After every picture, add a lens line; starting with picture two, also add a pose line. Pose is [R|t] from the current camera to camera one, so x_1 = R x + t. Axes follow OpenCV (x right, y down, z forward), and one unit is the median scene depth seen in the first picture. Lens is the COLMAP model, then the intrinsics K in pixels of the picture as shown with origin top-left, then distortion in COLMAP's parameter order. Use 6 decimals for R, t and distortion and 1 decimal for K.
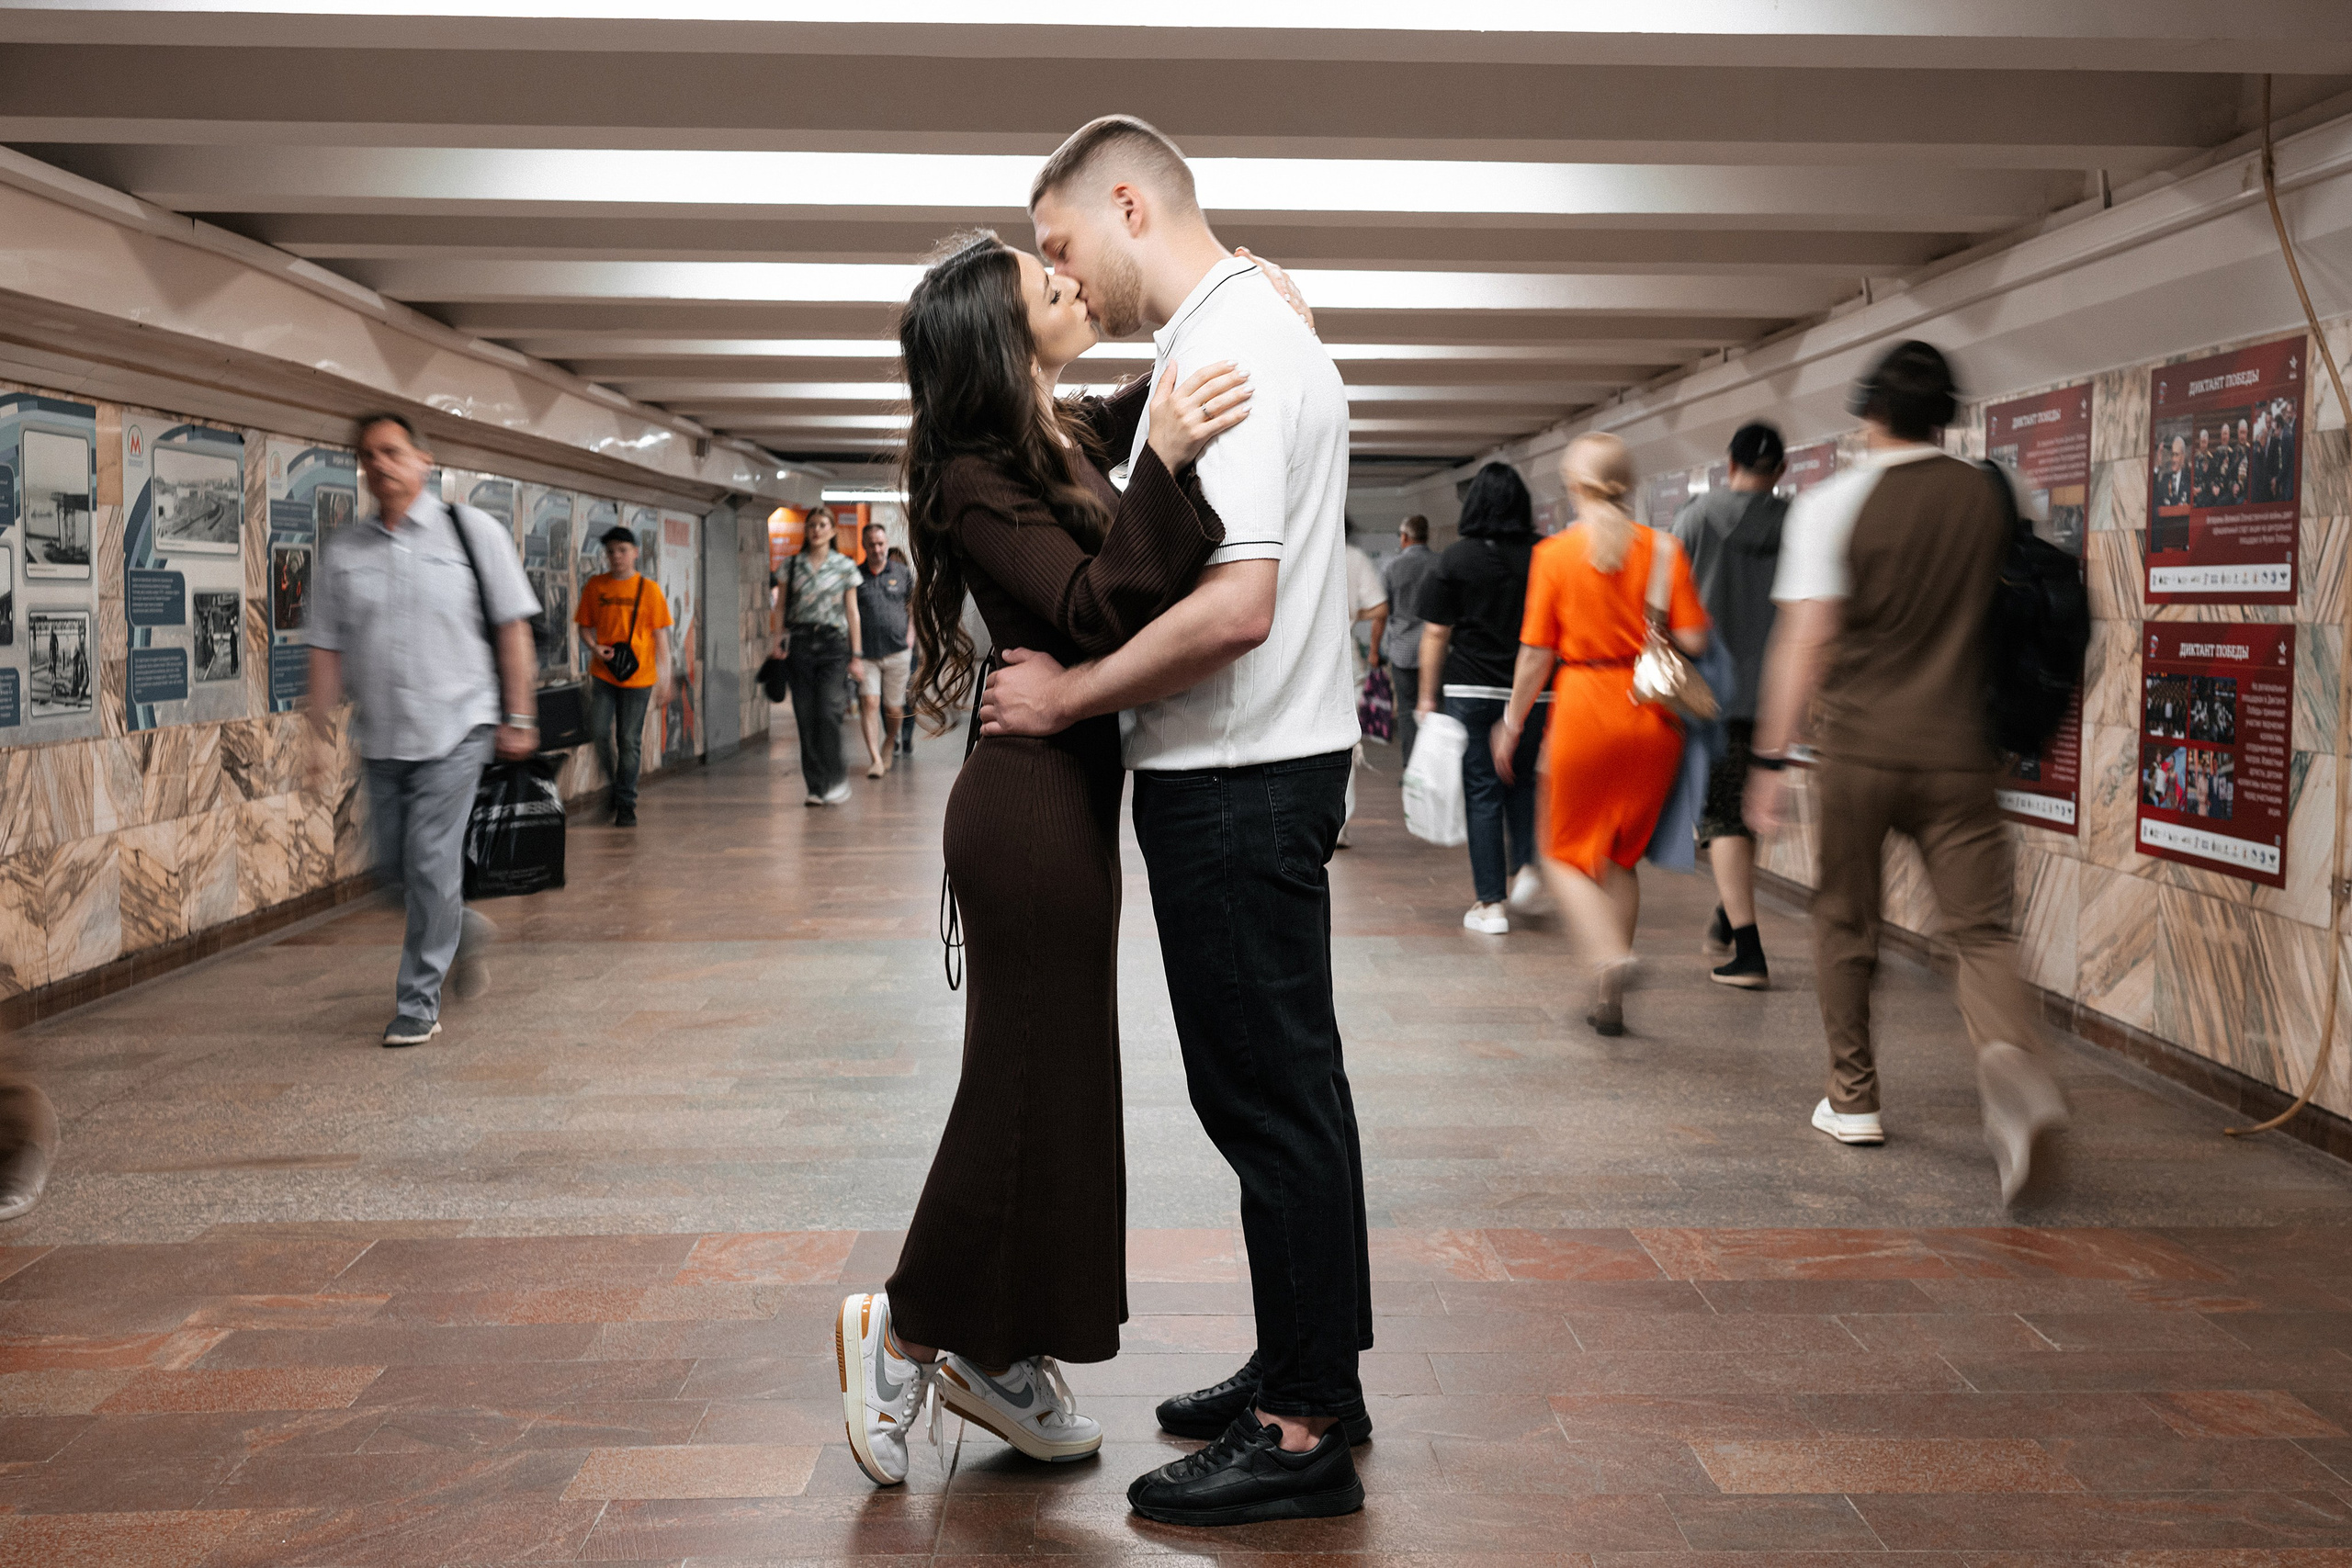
lens RADIAL K [[2326.0, 0, 1176.0], [0, 2326.0, 784.0], [0, 0, 1]] dist [0.005222, -0.001648]
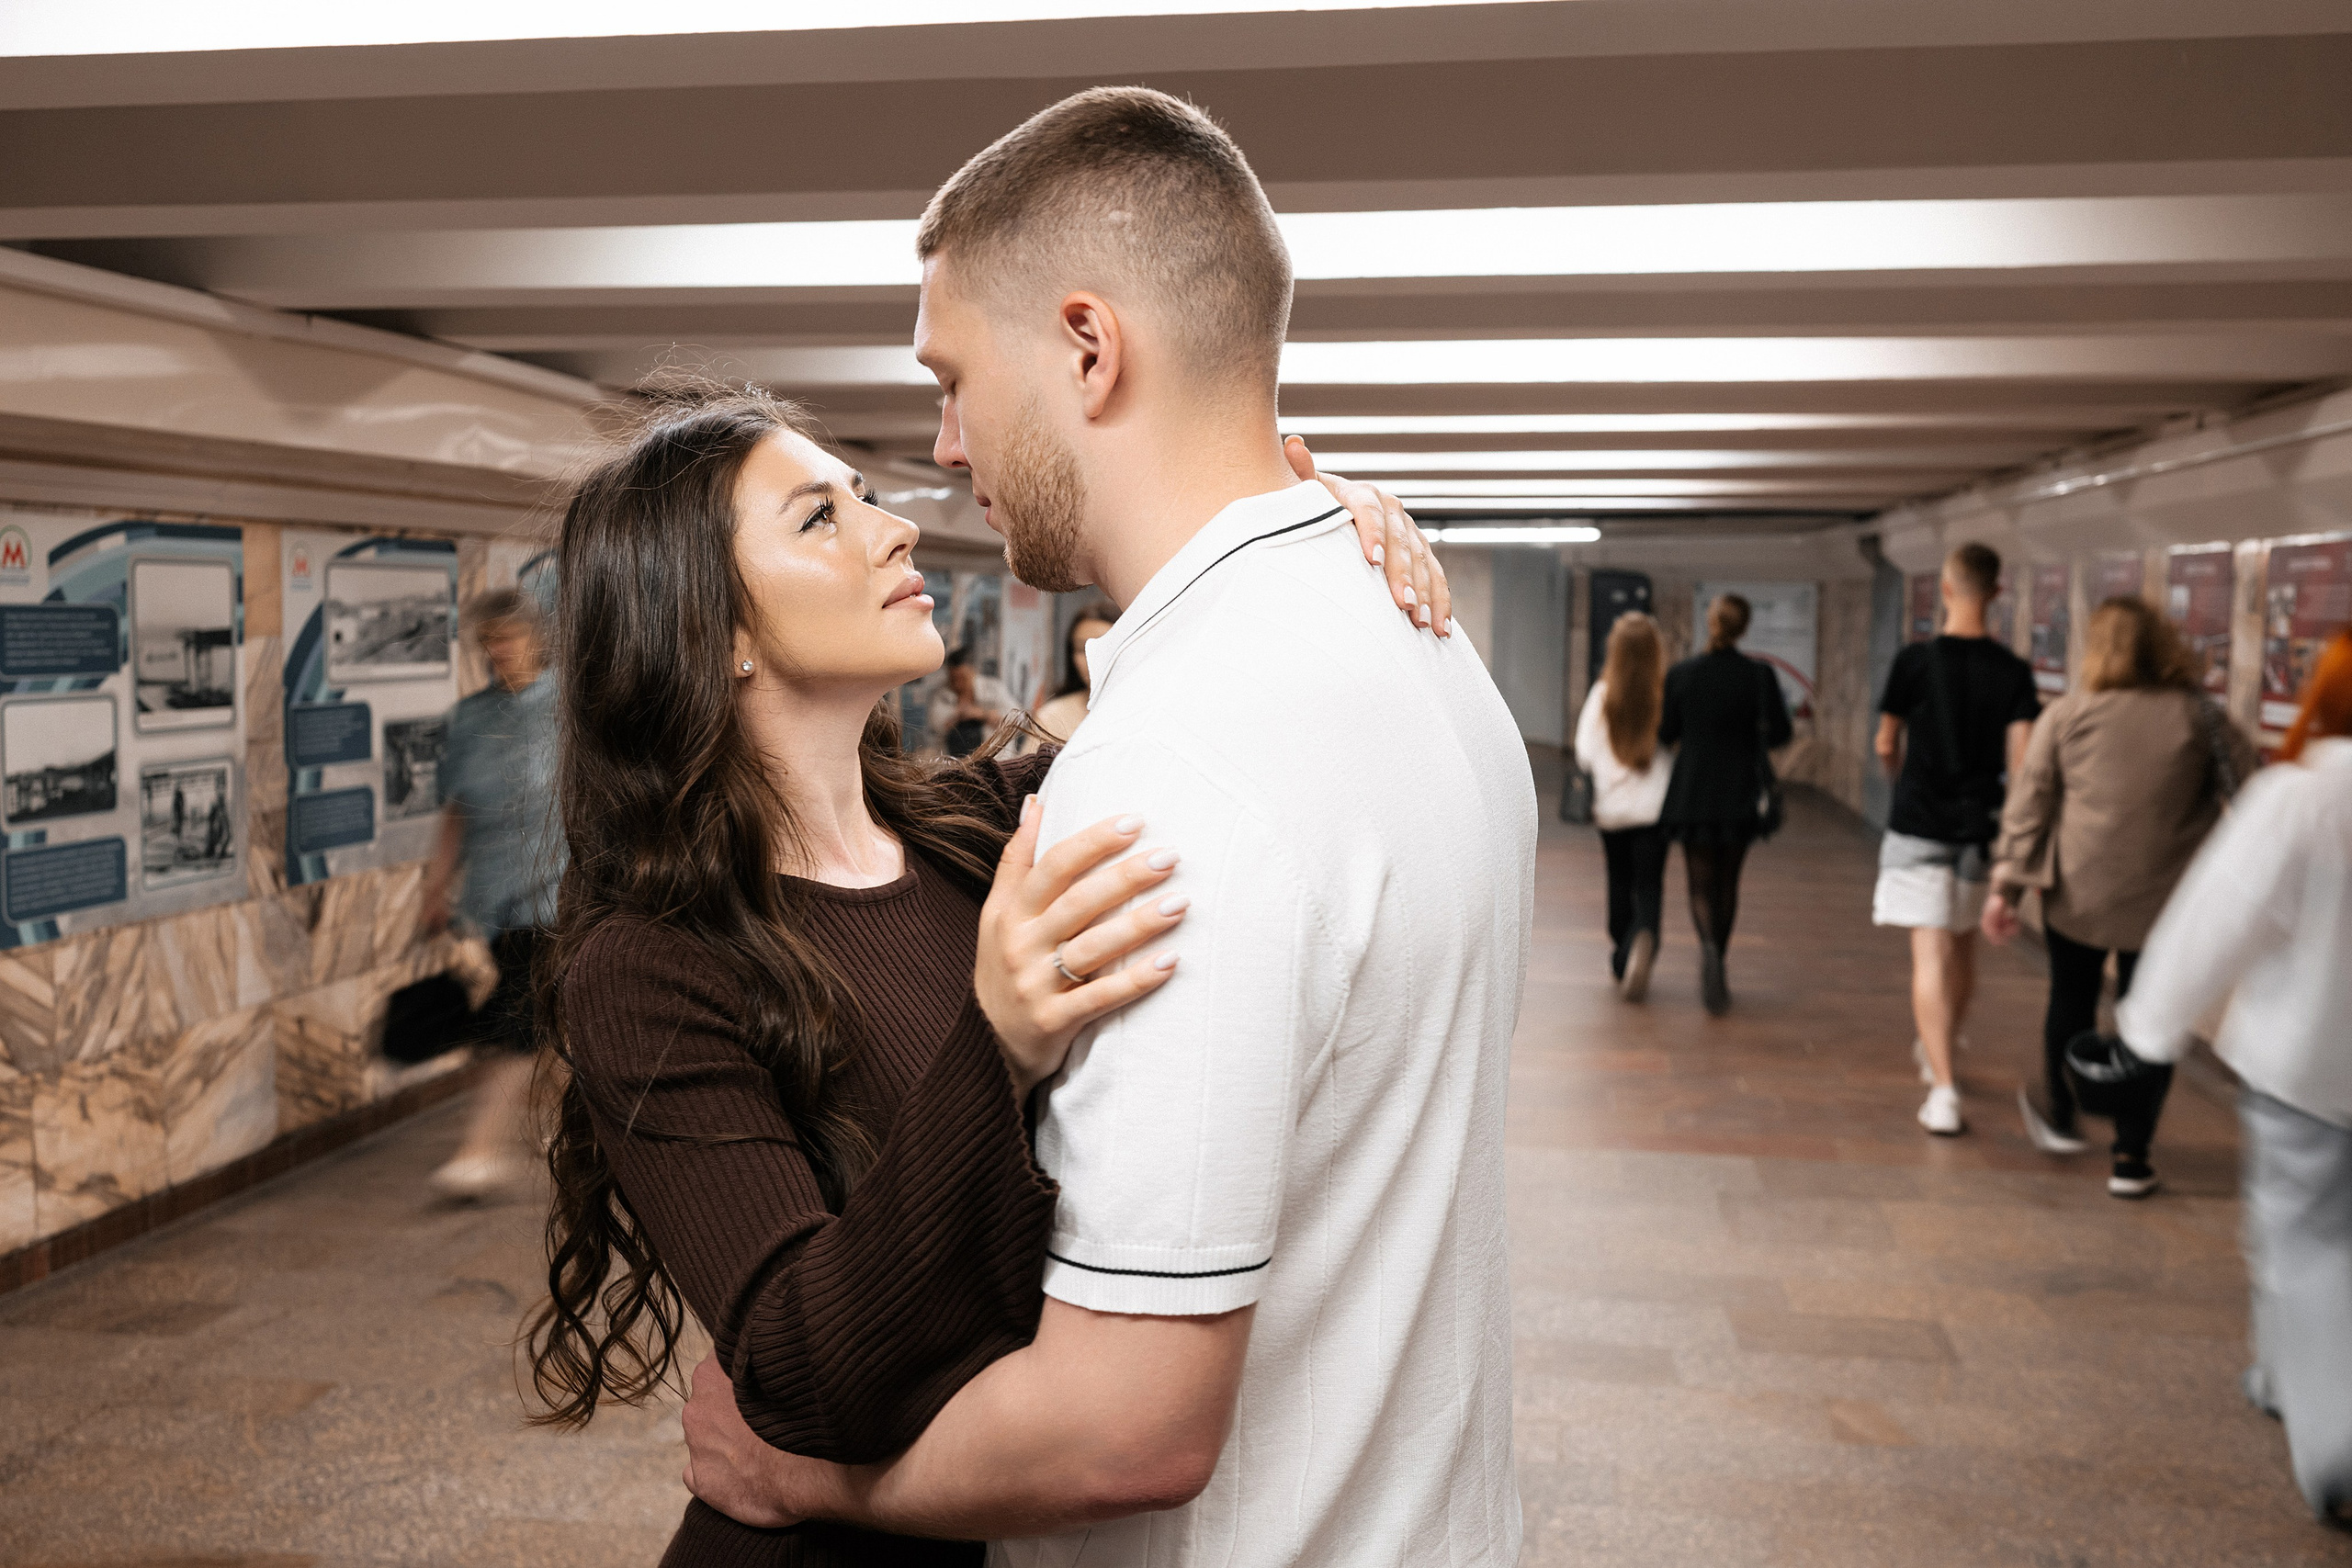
lens RADIAL K [[2151.9, 0, 1176.0], [0, 2151.9, 784.0], [0, 0, 1]] dist [0.009261, 0.001601]
pose [[0.982113, 0.014313, -0.187747, 0.040060], [-0.013352, 0.999890, 0.006383, -0.073742], [0.187818, -0.003762, 0.982197, 0.257343]]
